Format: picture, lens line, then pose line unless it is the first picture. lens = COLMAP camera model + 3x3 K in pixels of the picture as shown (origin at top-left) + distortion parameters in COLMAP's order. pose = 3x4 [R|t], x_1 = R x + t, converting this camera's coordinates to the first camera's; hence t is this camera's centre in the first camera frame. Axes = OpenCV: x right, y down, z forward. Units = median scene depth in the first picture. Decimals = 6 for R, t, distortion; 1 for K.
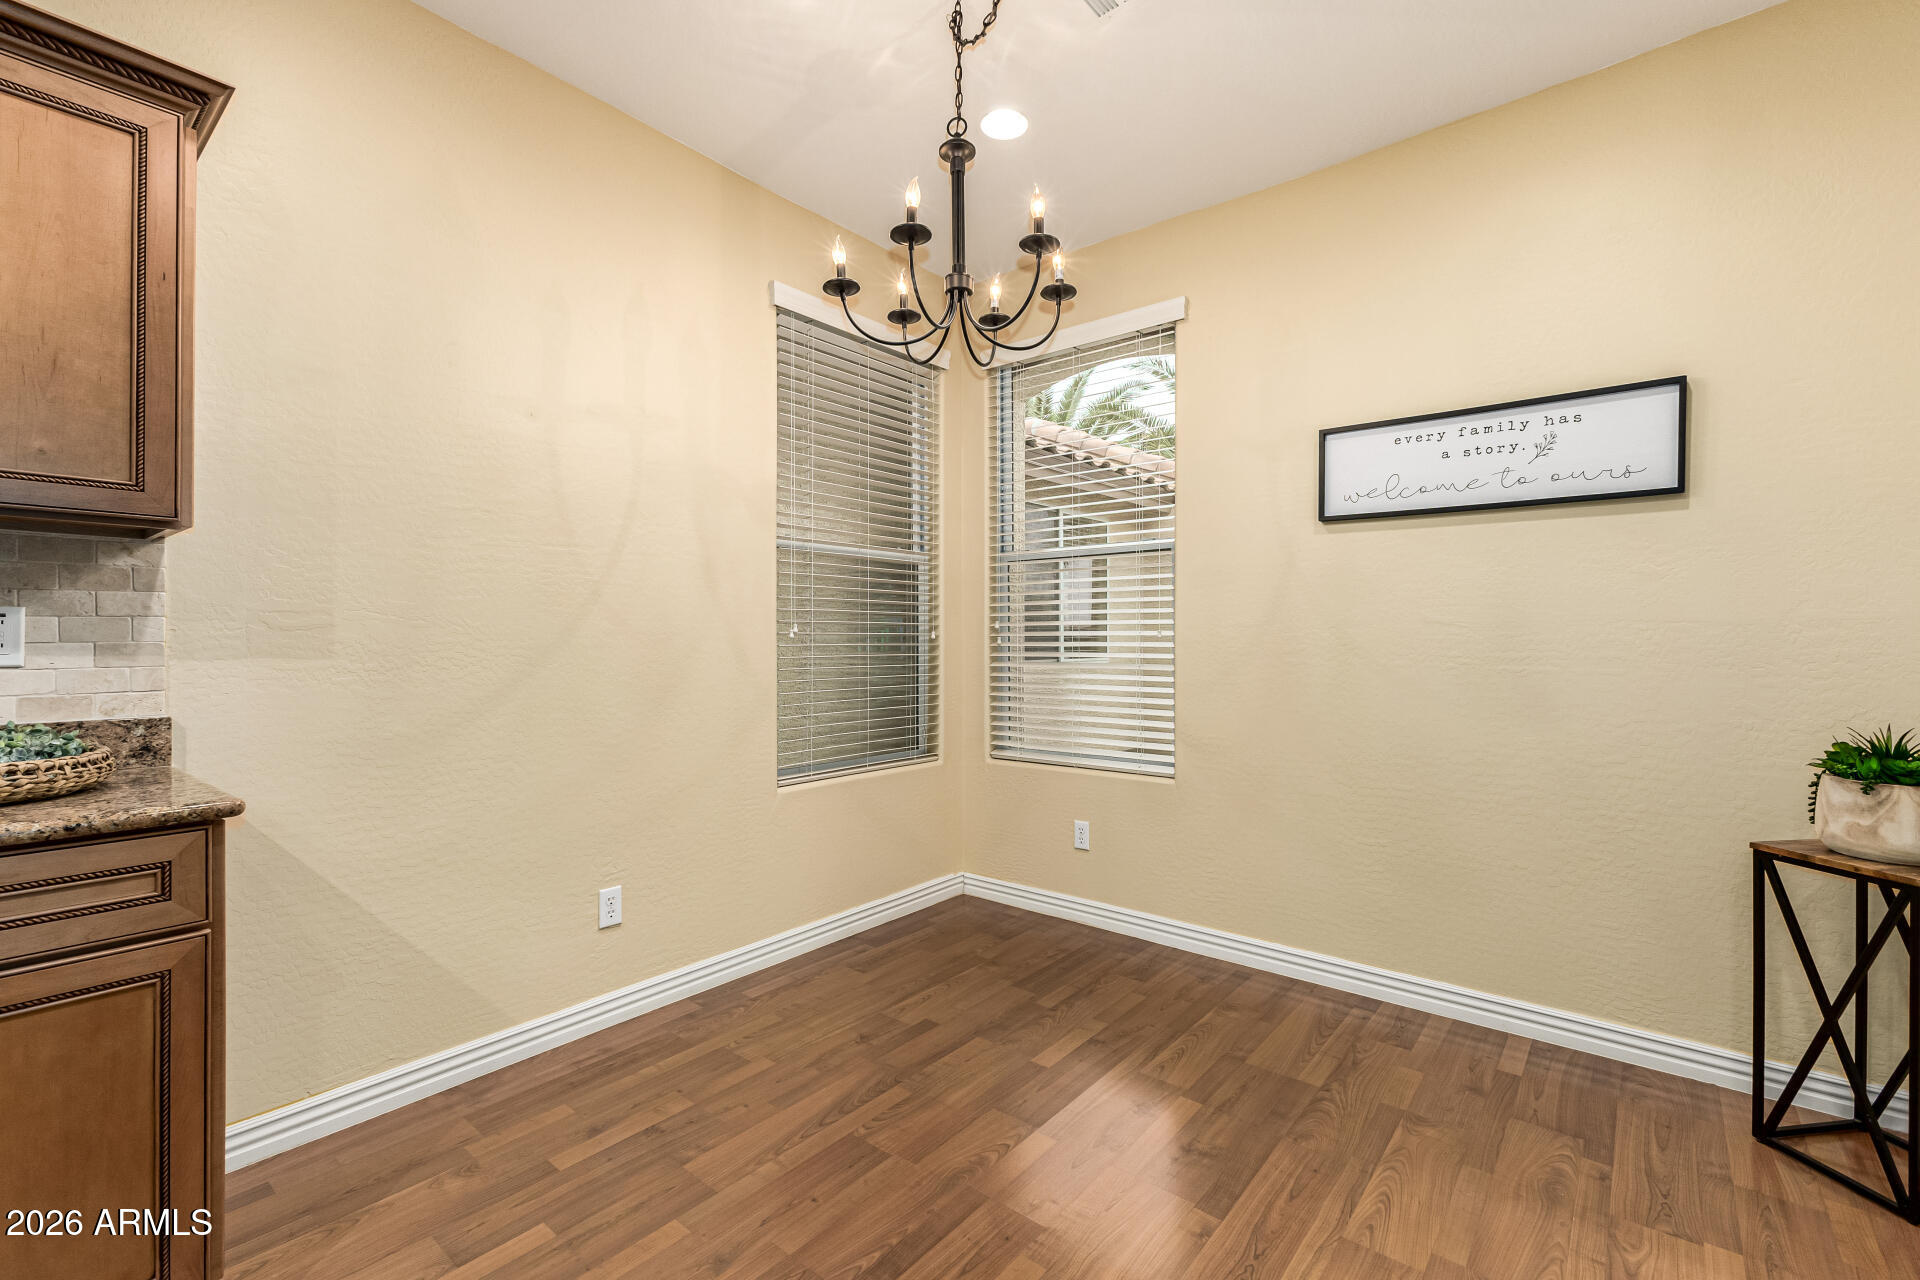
lens RADIAL K [[827.3, 0, 957.2], [0, 827.3, 641.0], [0, 0, 1]] dist [0.005042, -0.001960]
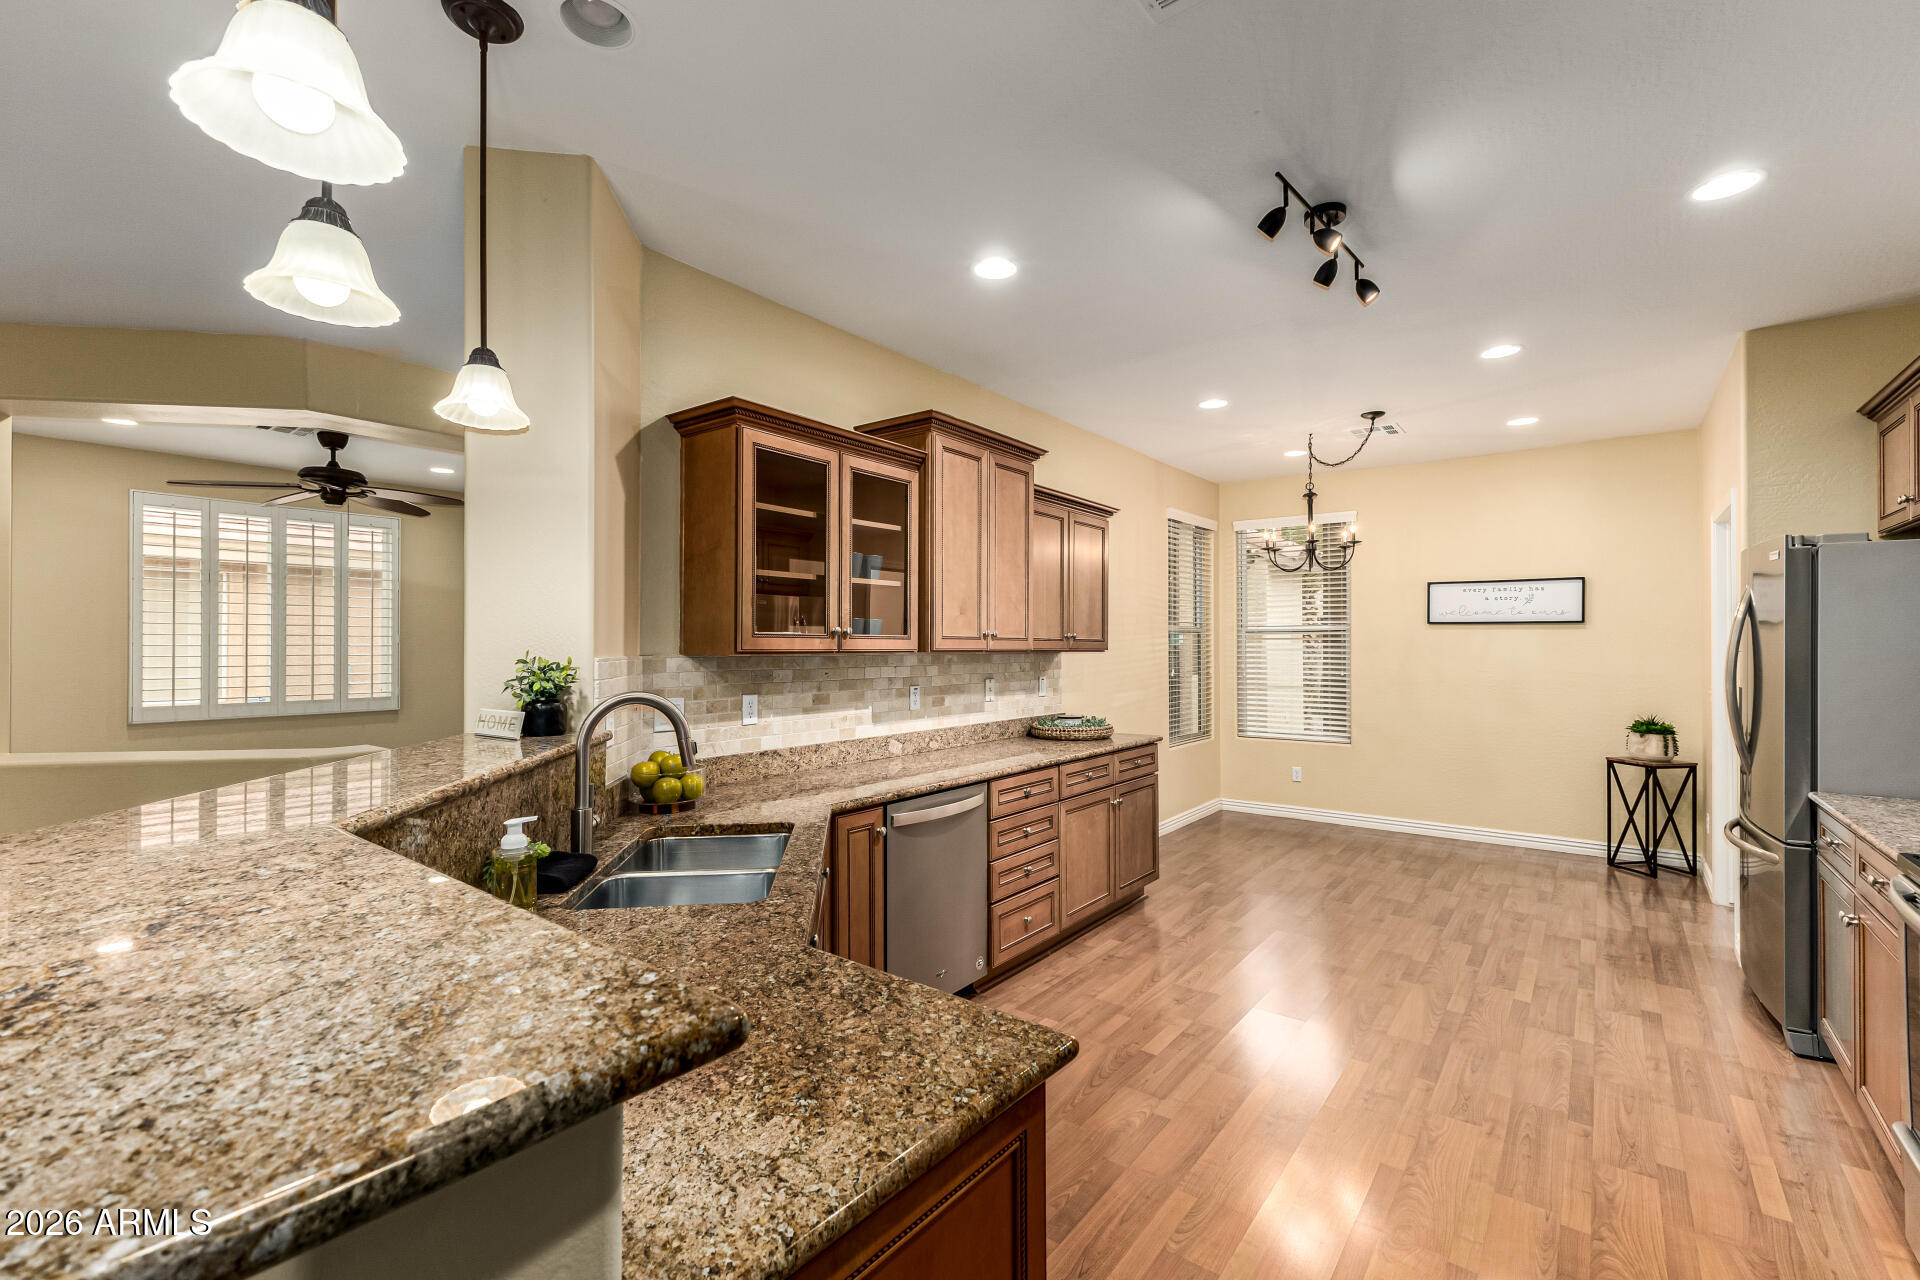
lens RADIAL K [[827.3, 0, 959.1], [0, 827.3, 643.7], [0, 0, 1]] dist [0.005042, -0.001960]
pose [[0.999660, -0.006947, 0.025151, -1.312859], [0.006898, 0.999974, 0.002048, -0.159525], [-0.025165, -0.001873, 0.999682, -1.776742]]
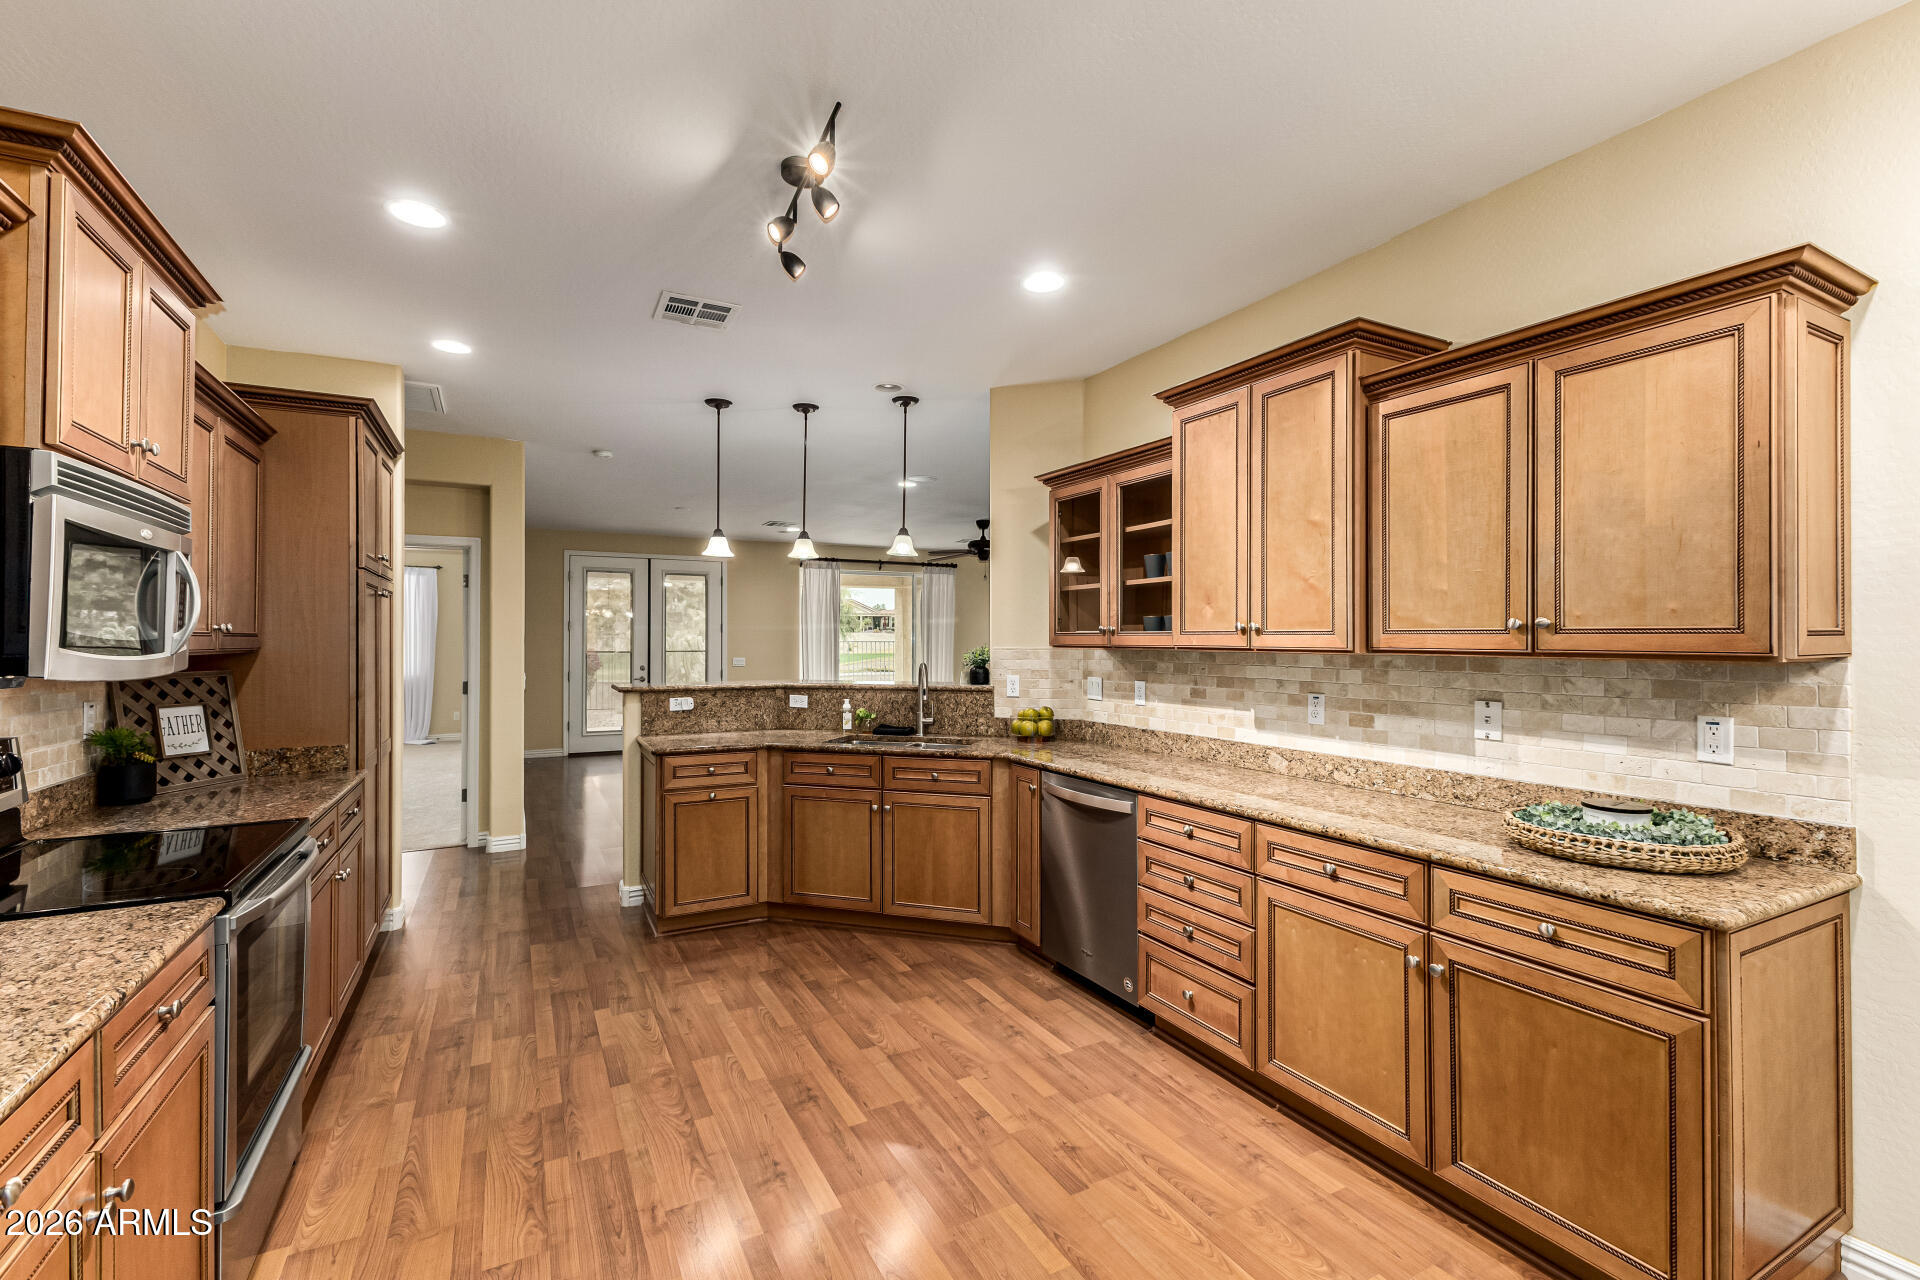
lens RADIAL K [[827.3, 0, 944.9], [0, 827.3, 633.0], [0, 0, 1]] dist [0.005042, -0.001960]
pose [[-0.394236, -0.011859, -0.918933, 0.483403], [0.002653, 0.999898, -0.014042, -0.147179], [0.919005, -0.007974, -0.394165, 0.373974]]
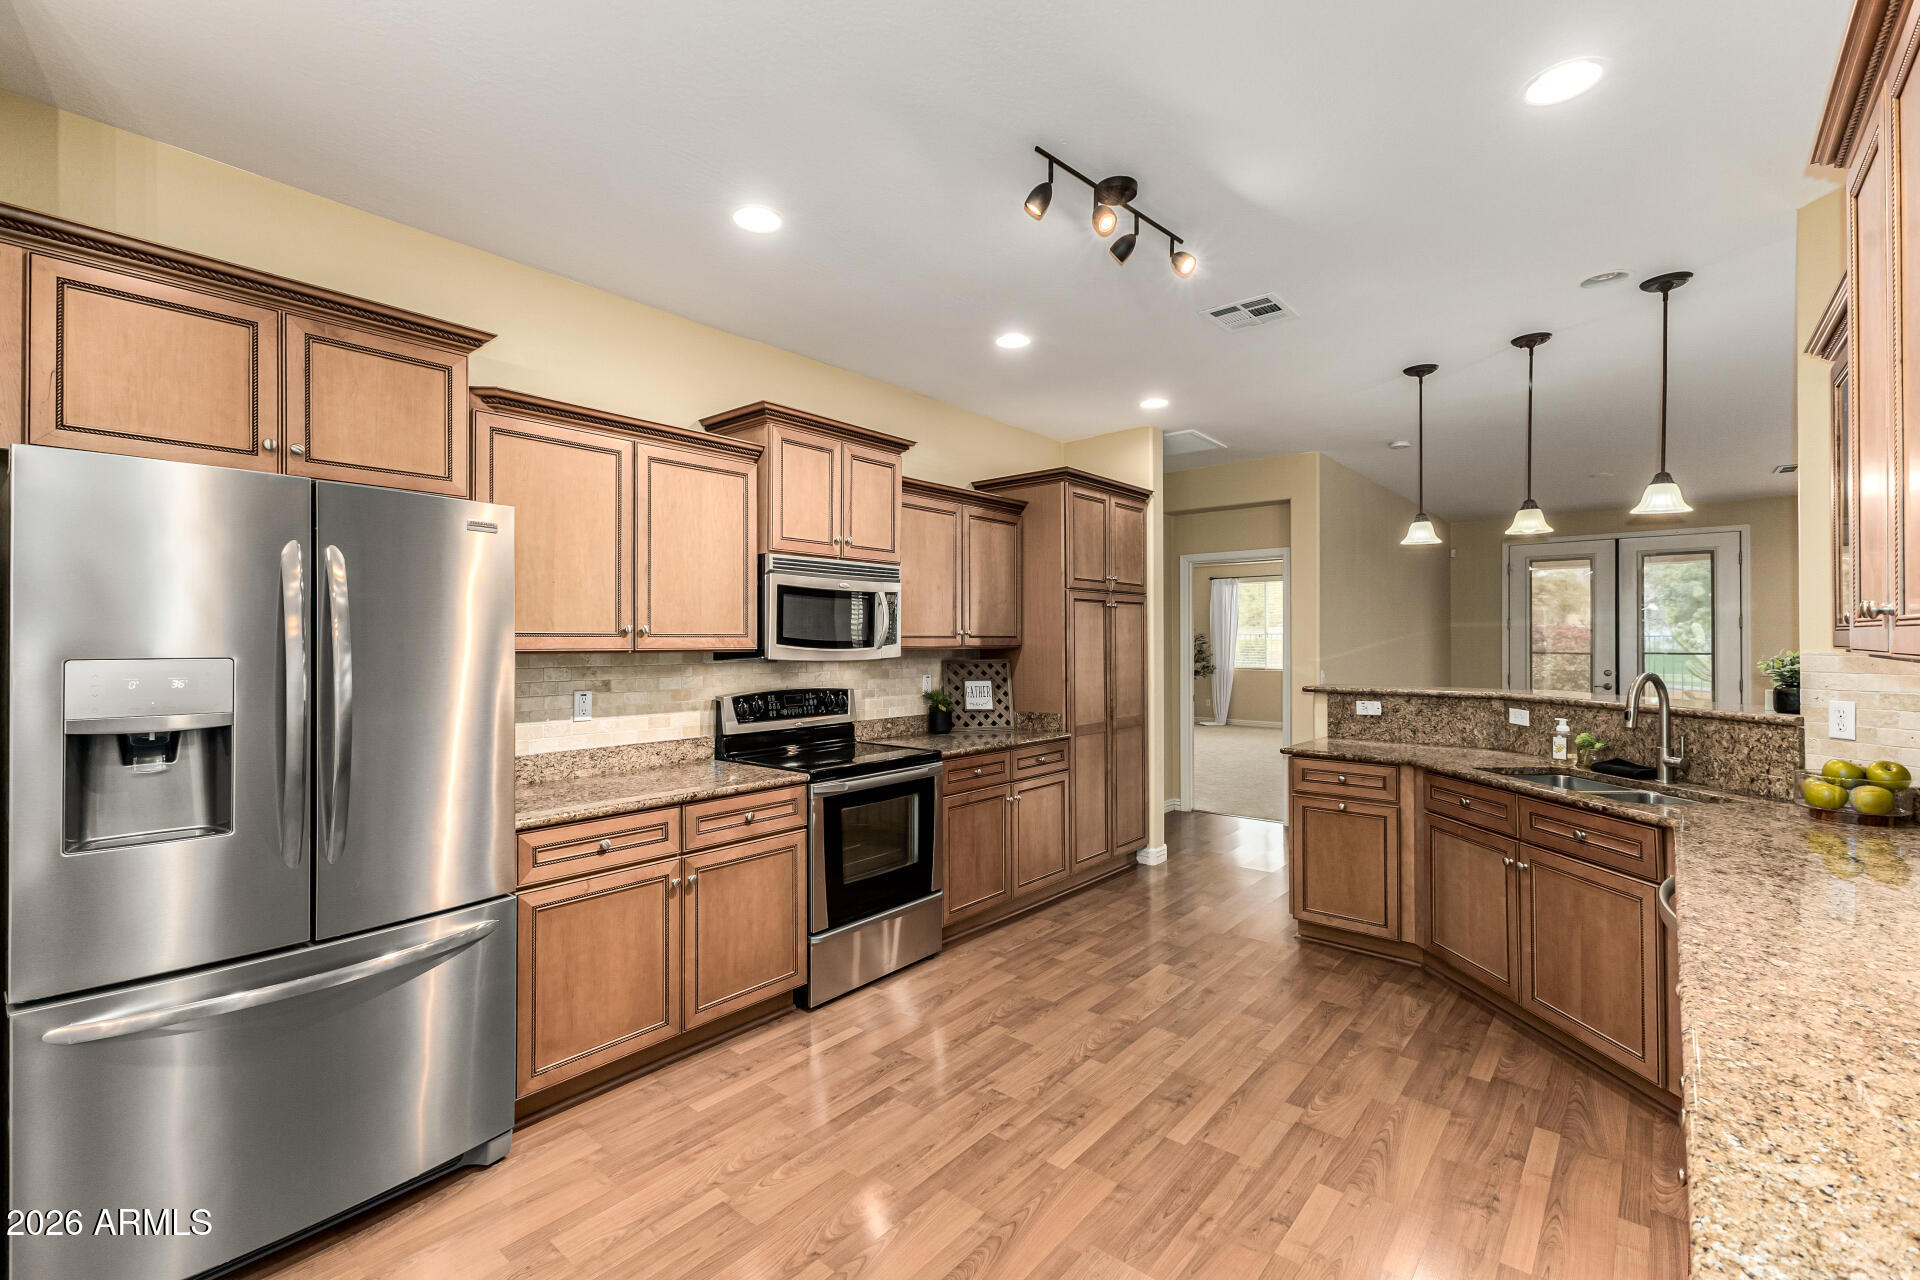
lens RADIAL K [[827.3, 0, 947.6], [0, 827.3, 635.5], [0, 0, 1]] dist [0.005042, -0.001960]
pose [[-0.999432, -0.001424, 0.033659, -0.399487], [-0.001772, 0.999945, -0.010331, -0.148369], [-0.033642, -0.010384, -0.999380, 1.032866]]
